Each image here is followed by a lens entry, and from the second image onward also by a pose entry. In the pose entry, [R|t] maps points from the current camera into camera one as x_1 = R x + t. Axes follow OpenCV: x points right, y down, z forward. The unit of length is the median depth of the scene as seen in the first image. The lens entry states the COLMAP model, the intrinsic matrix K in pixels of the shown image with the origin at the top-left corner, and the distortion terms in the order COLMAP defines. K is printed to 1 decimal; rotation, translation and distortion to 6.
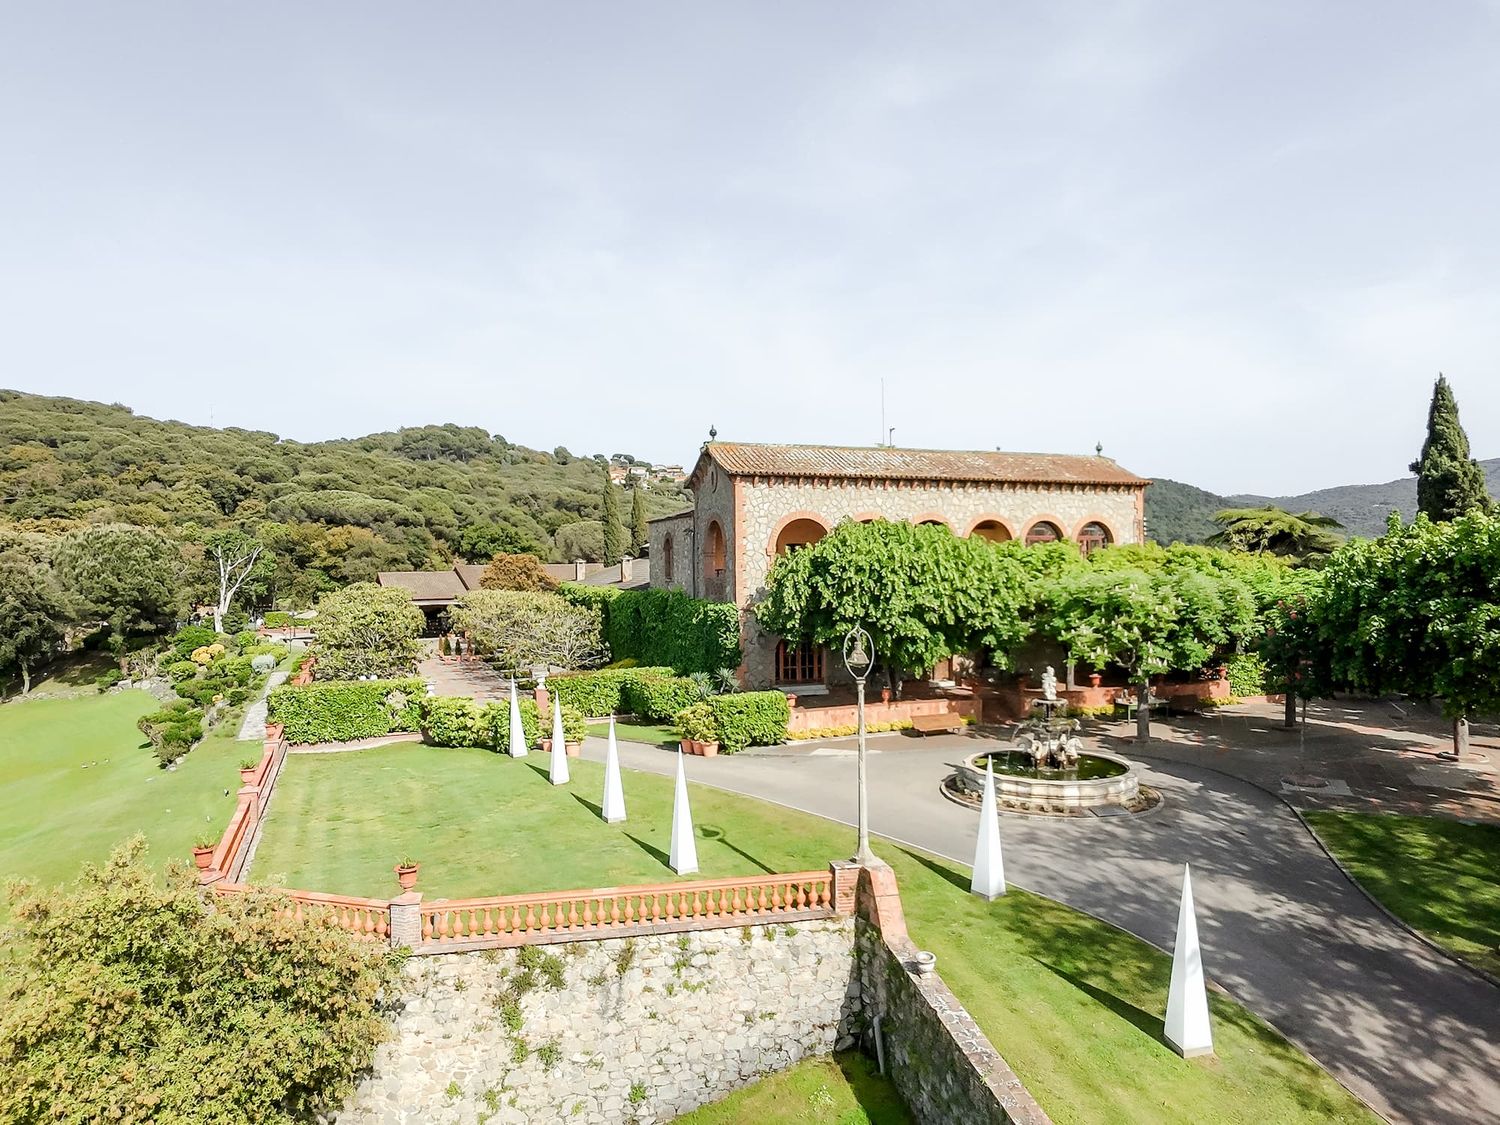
lens RADIAL K [[1249.6, 0, 750.0], [0, 1249.6, 562.5], [0, 0, 1]] dist [-0.000214, -0.000047]
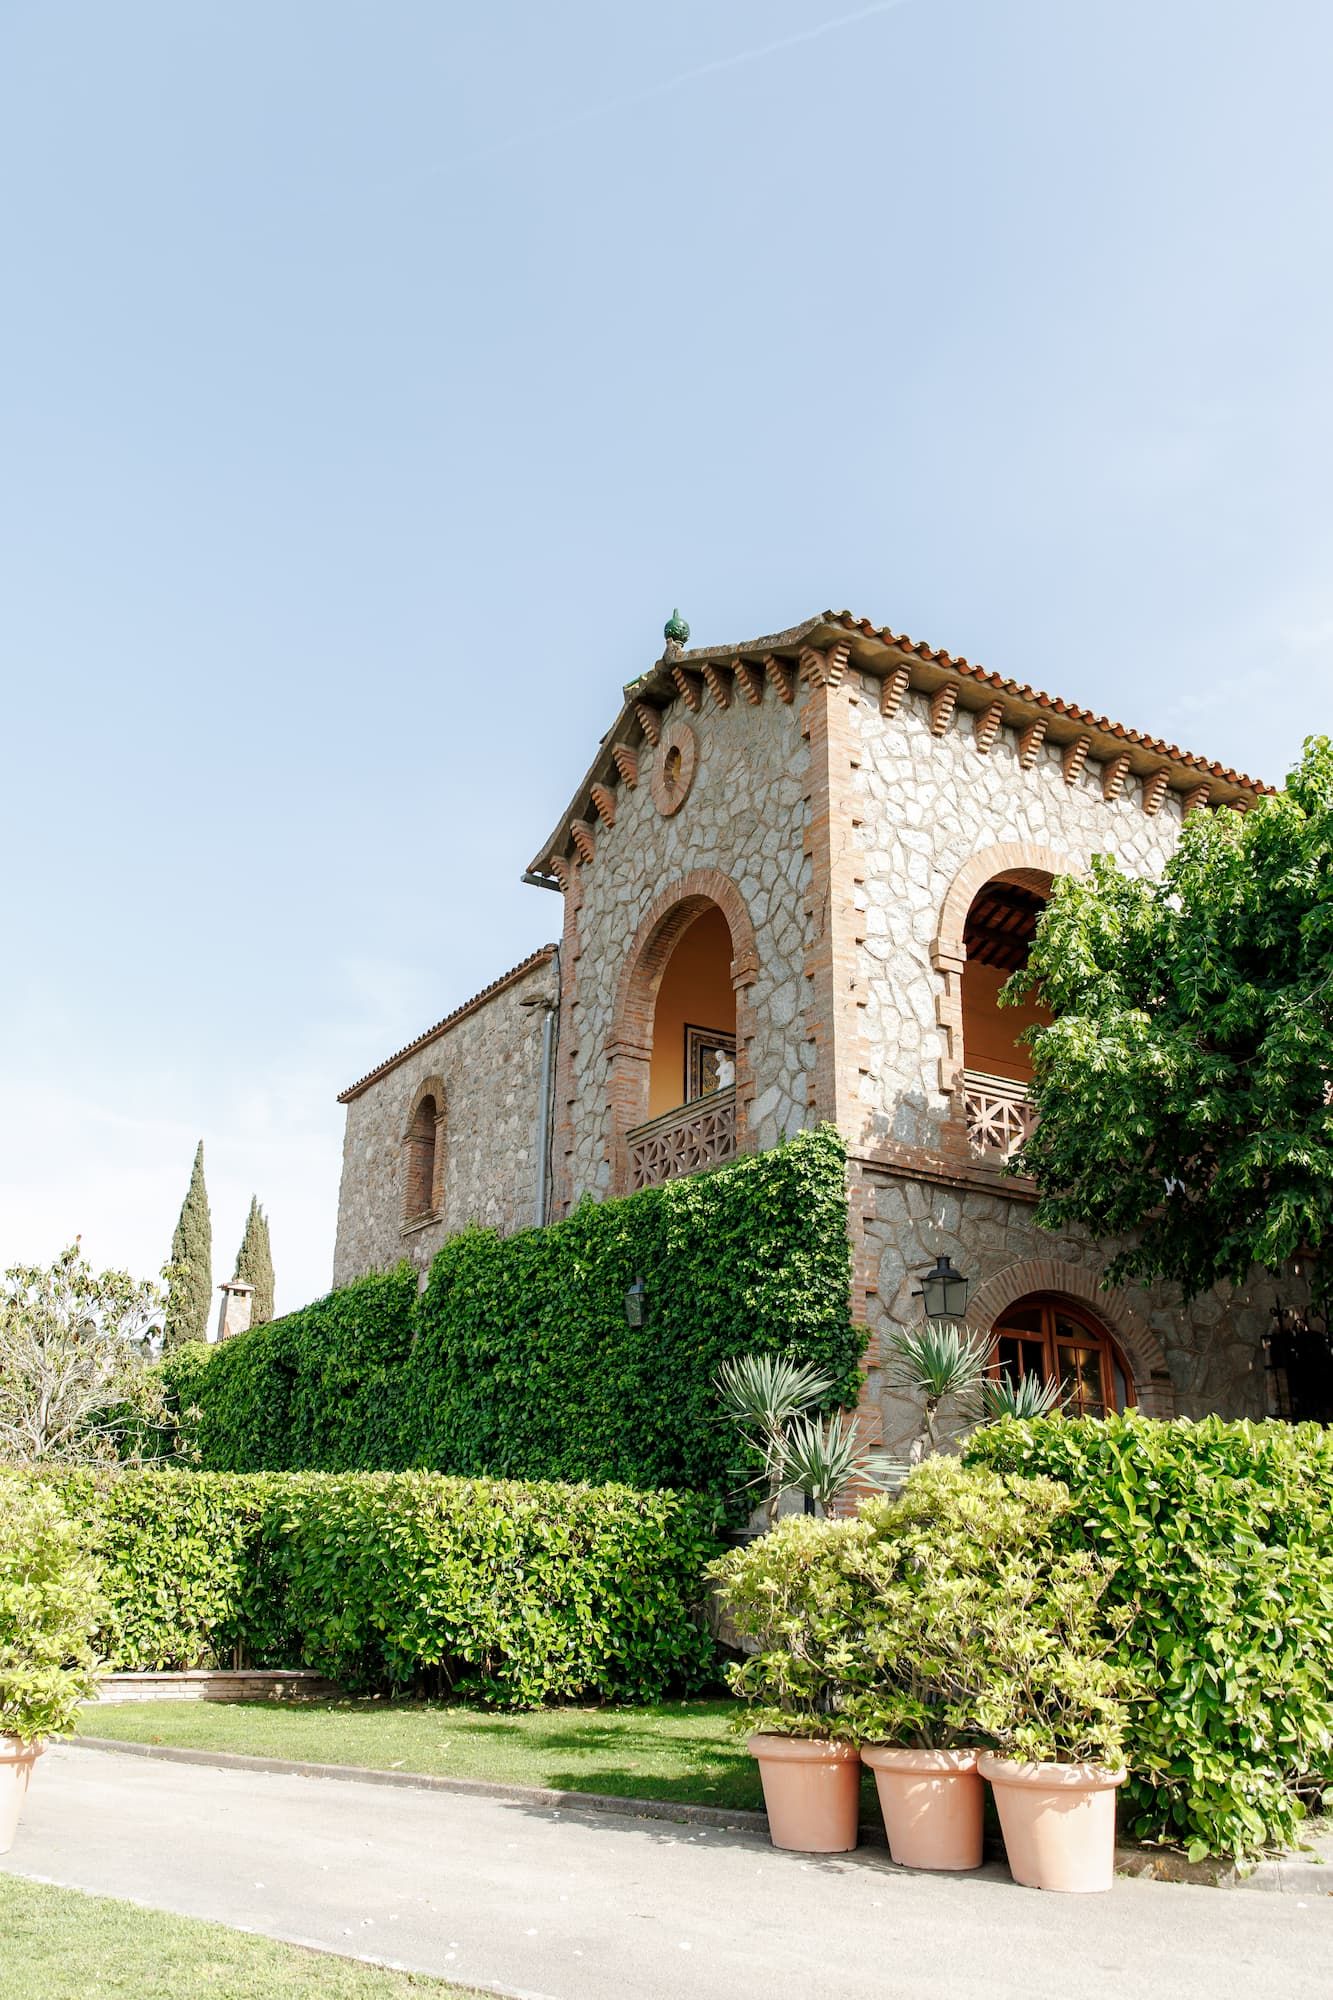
lens RADIAL K [[1733.4, 0, 665.6], [0, 1733.4, 950.7], [0, 0, 1]] dist [0.007470, 0.009899]
pose [[0.984429, 0.093747, 0.148699, -0.090449], [-0.040084, 0.943352, -0.329362, 0.105827], [-0.171152, 0.318273, 0.932421, 0.686827]]
